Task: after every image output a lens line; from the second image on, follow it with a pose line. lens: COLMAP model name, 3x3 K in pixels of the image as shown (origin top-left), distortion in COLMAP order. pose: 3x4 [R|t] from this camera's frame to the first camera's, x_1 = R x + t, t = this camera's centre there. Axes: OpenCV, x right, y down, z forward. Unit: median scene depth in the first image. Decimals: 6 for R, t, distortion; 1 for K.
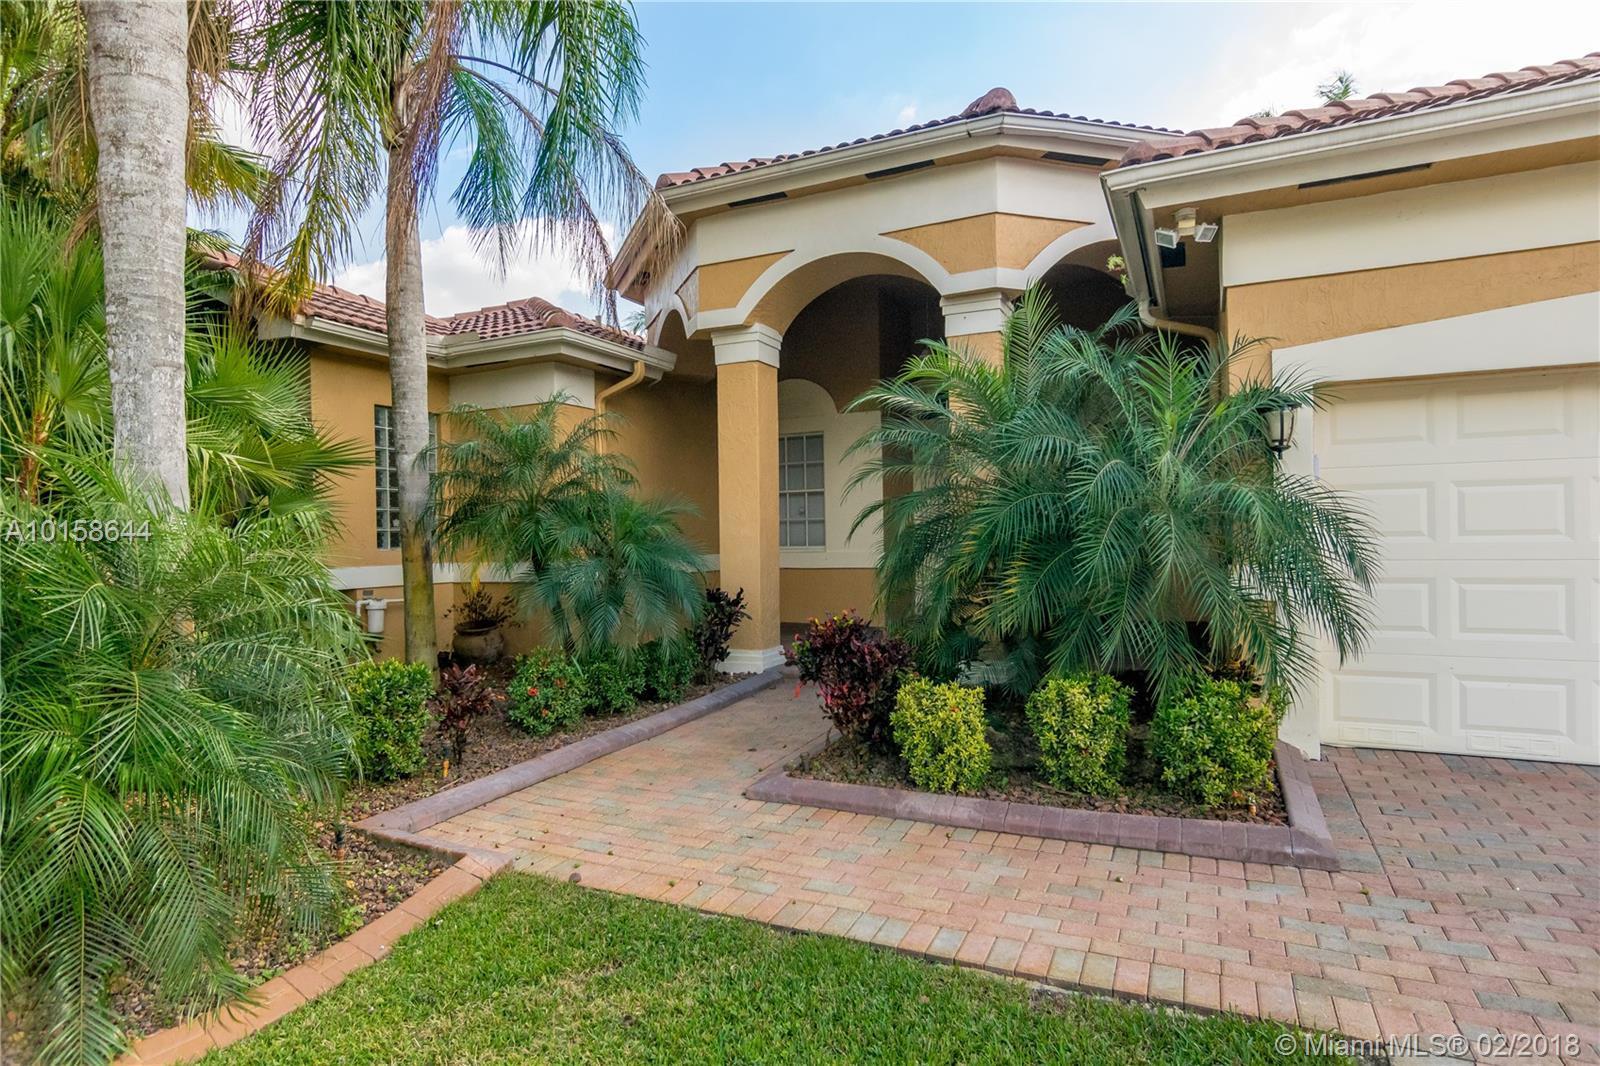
lens RADIAL K [[855.4, 0, 802.3], [0, 855.4, 535.3], [0, 0, 1]] dist [-0.005233, -0.001266]
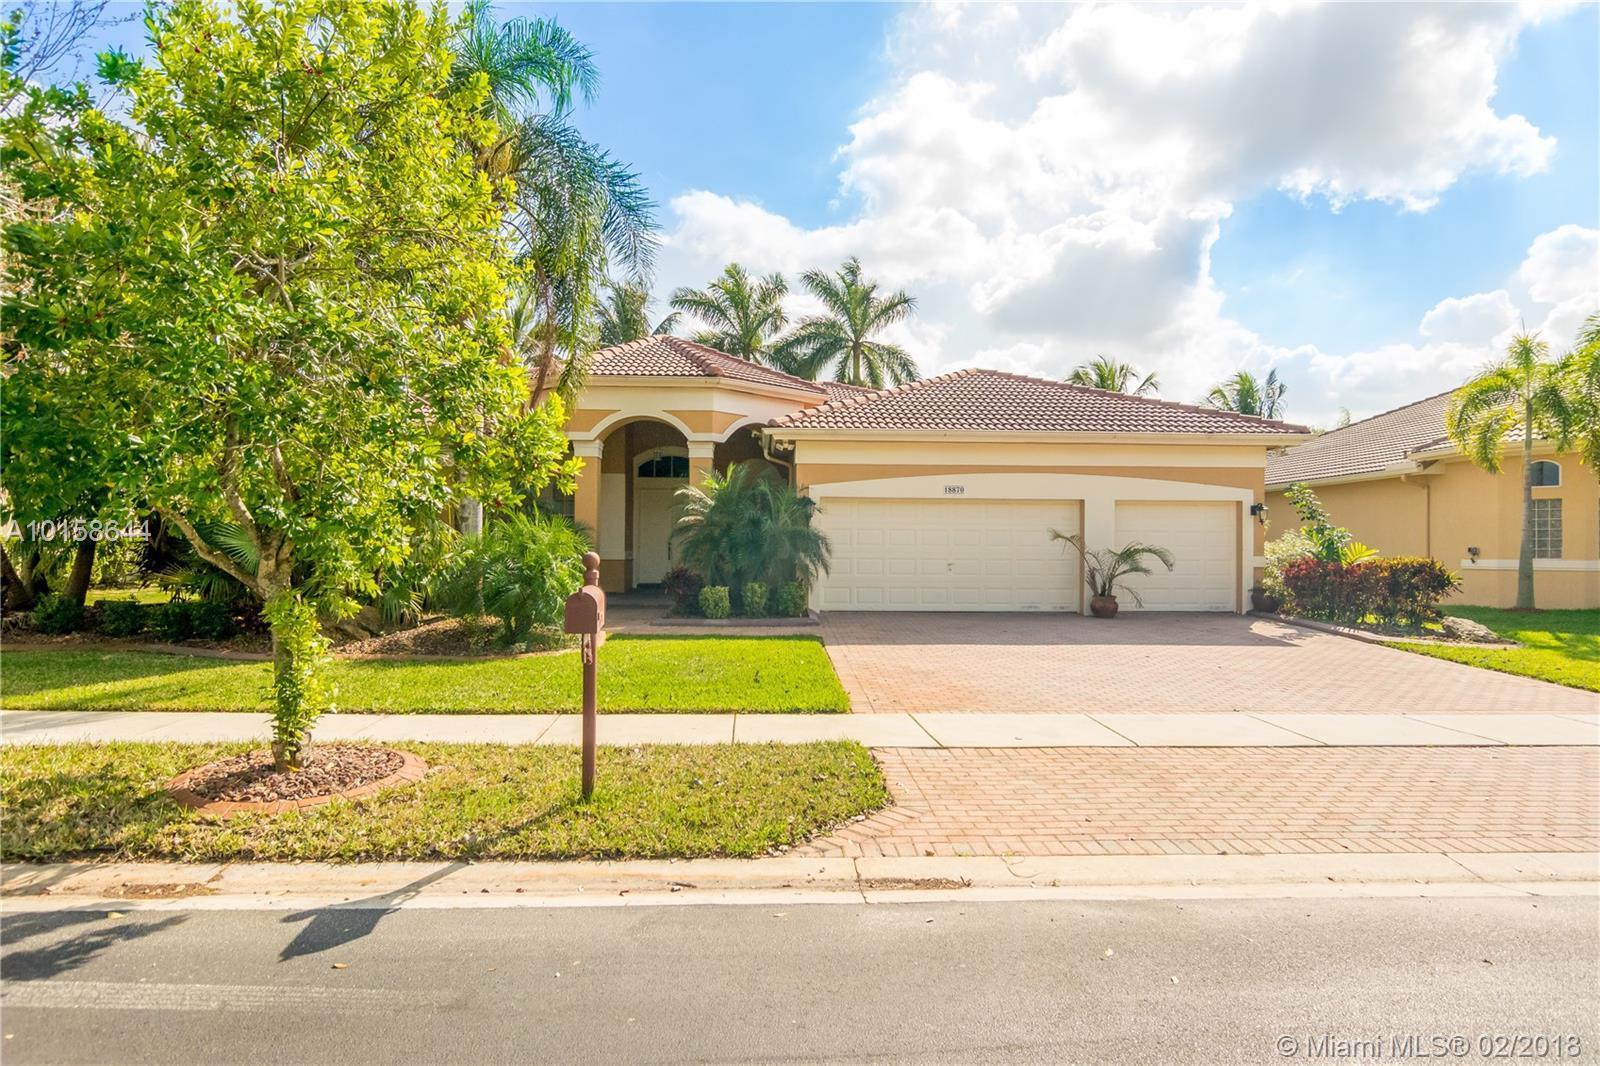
lens RADIAL K [[855.4, 0, 800.9], [0, 855.4, 538.2], [0, 0, 1]] dist [-0.005233, -0.001266]
pose [[0.890069, 0.025337, 0.455121, -1.049708], [-0.015673, 0.999565, -0.024996, 0.069464], [-0.455556, 0.015115, 0.890079, -2.072258]]
